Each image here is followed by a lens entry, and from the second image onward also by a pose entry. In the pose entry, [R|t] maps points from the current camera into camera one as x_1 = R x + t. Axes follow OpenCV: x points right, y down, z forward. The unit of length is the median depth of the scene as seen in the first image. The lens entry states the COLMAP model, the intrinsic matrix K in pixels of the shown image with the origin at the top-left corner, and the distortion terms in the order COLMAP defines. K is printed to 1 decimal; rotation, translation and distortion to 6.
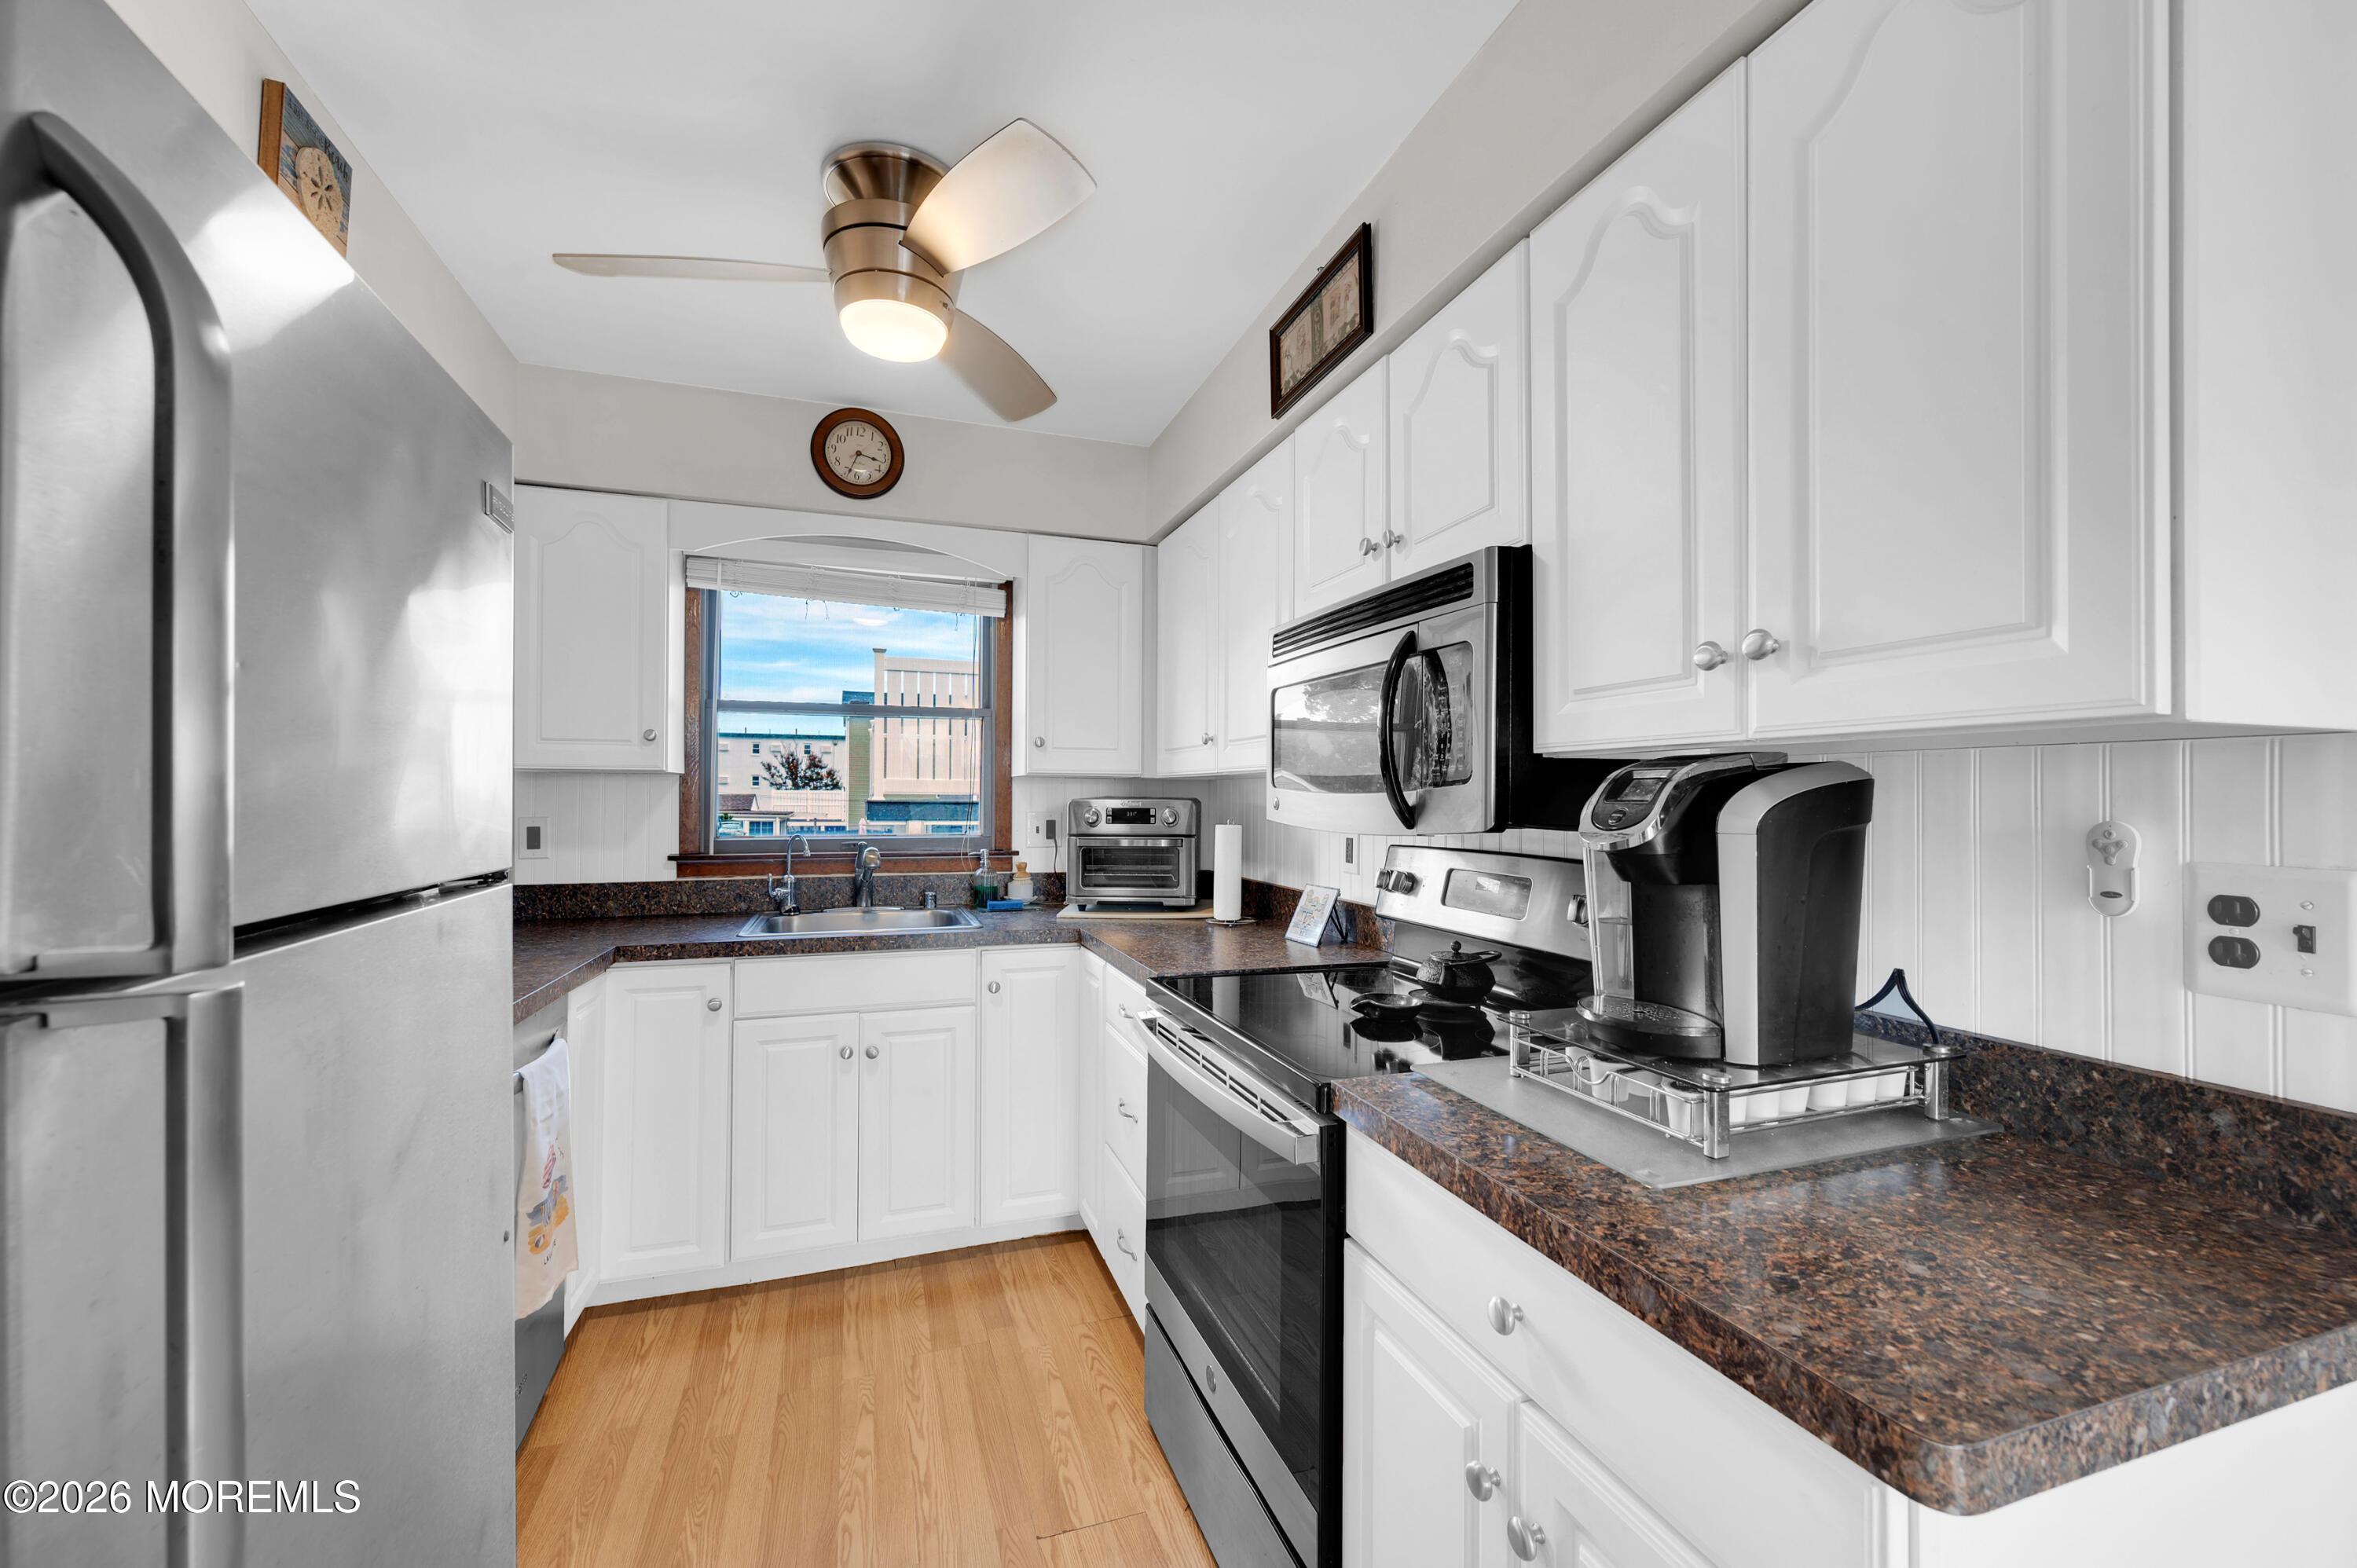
lens RADIAL K [[930.9, 0, 1191.3], [0, 930.9, 786.3], [0, 0, 1]] dist [-0.002787, 0.001873]
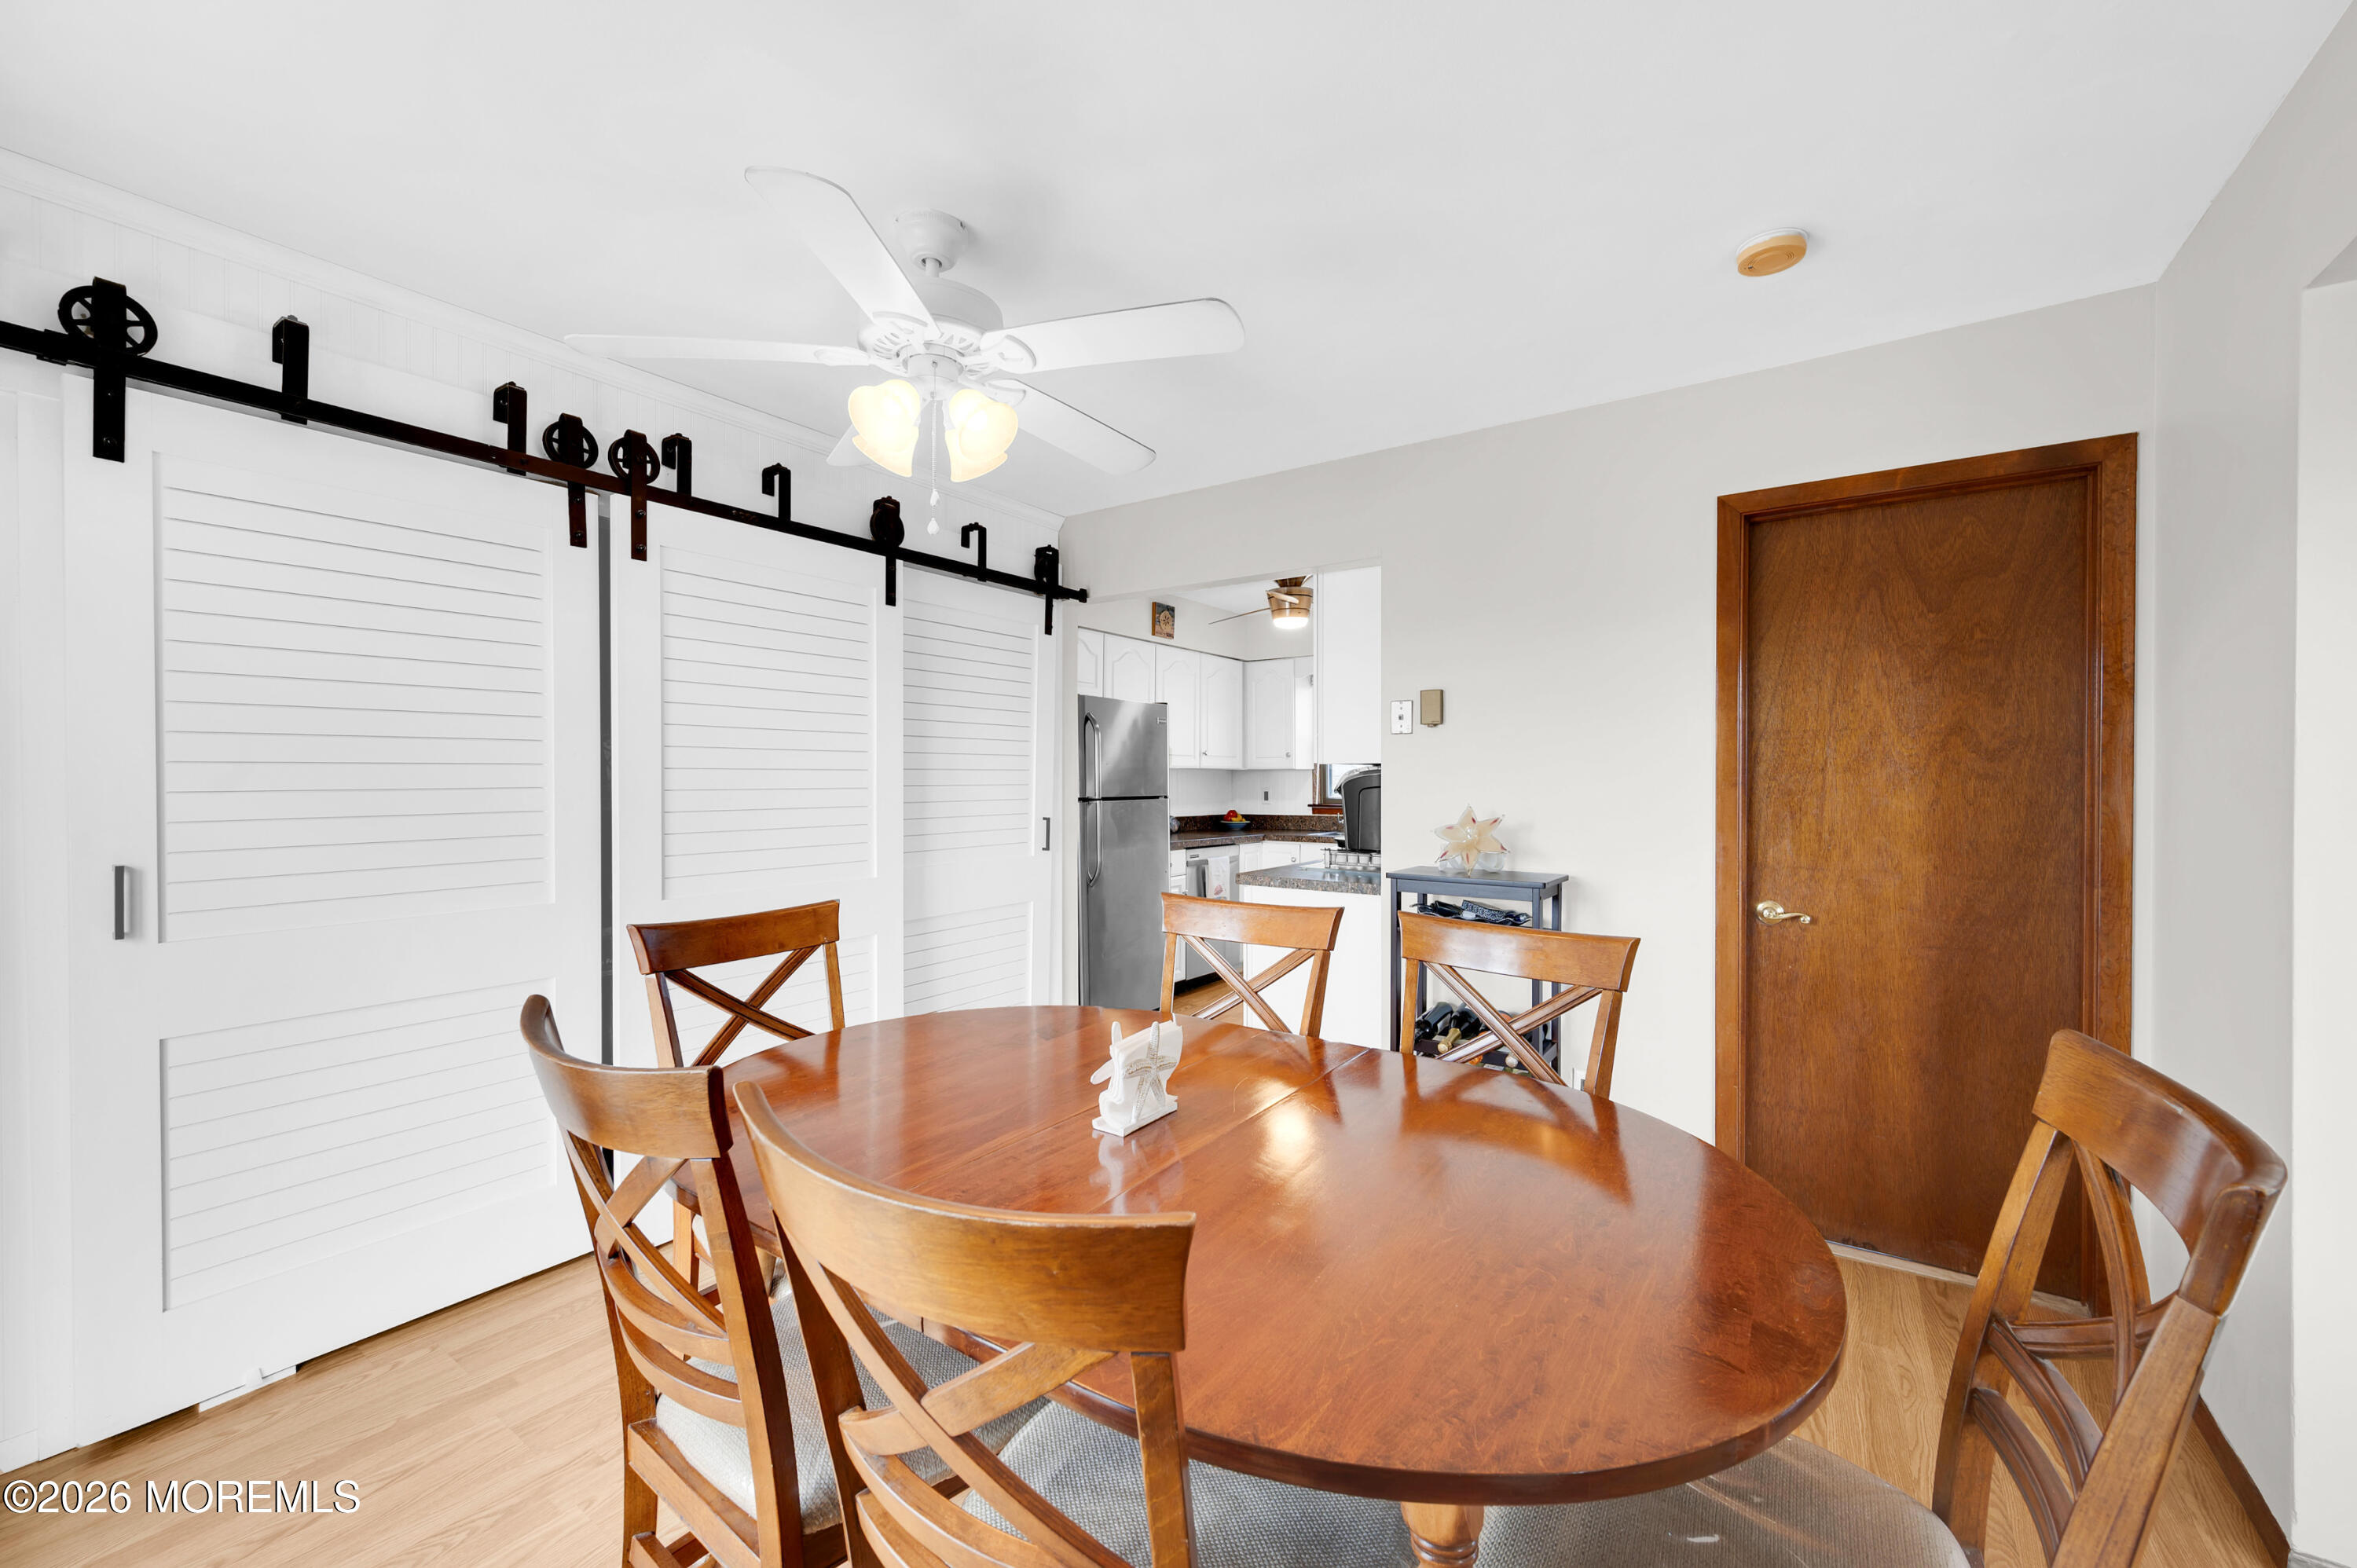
lens RADIAL K [[930.9, 0, 1199.2], [0, 930.9, 777.0], [0, 0, 1]] dist [-0.002787, 0.001873]
pose [[0.600926, 0.001217, -0.799304, 1.518044], [0.012404, 0.999864, 0.010848, -0.030907], [0.799208, -0.016433, 0.600829, -0.822590]]
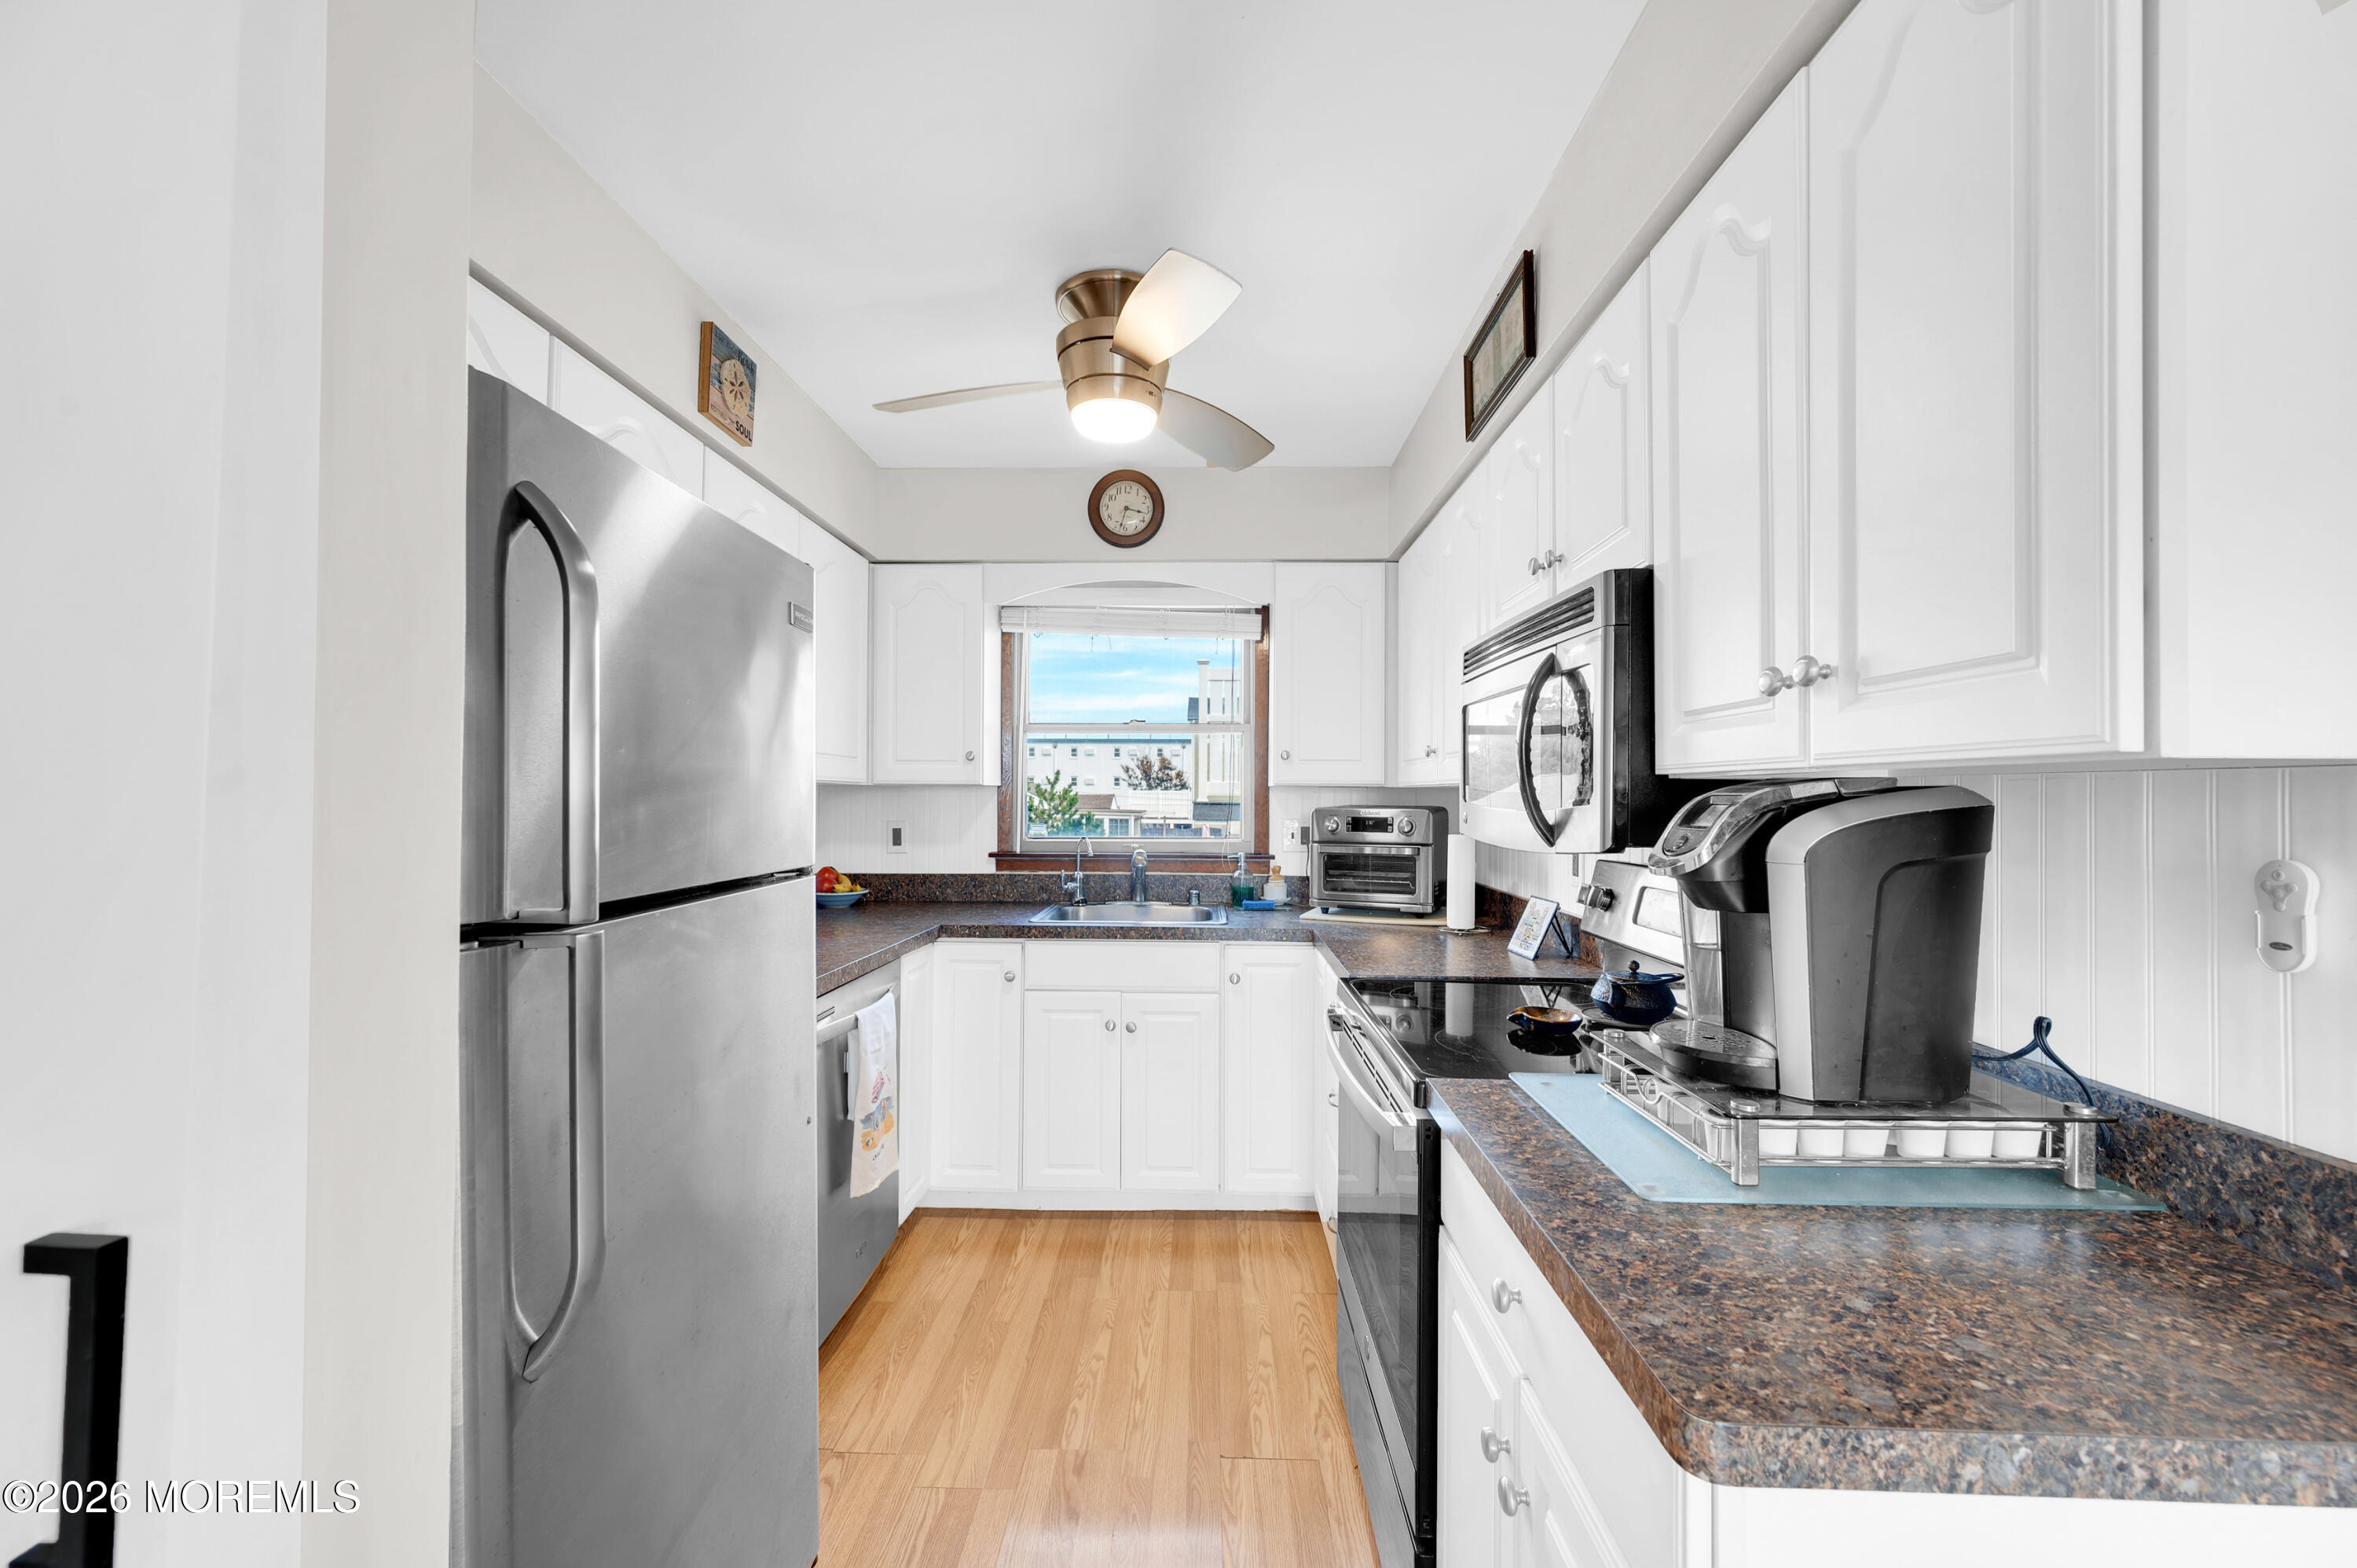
lens RADIAL K [[930.9, 0, 1190.1], [0, 930.9, 785.7], [0, 0, 1]] dist [-0.002787, 0.001873]
pose [[0.935663, -0.004281, -0.352868, 0.156131], [0.004090, 0.999991, -0.001287, -0.014829], [0.352870, -0.000239, 0.935672, -0.067254]]
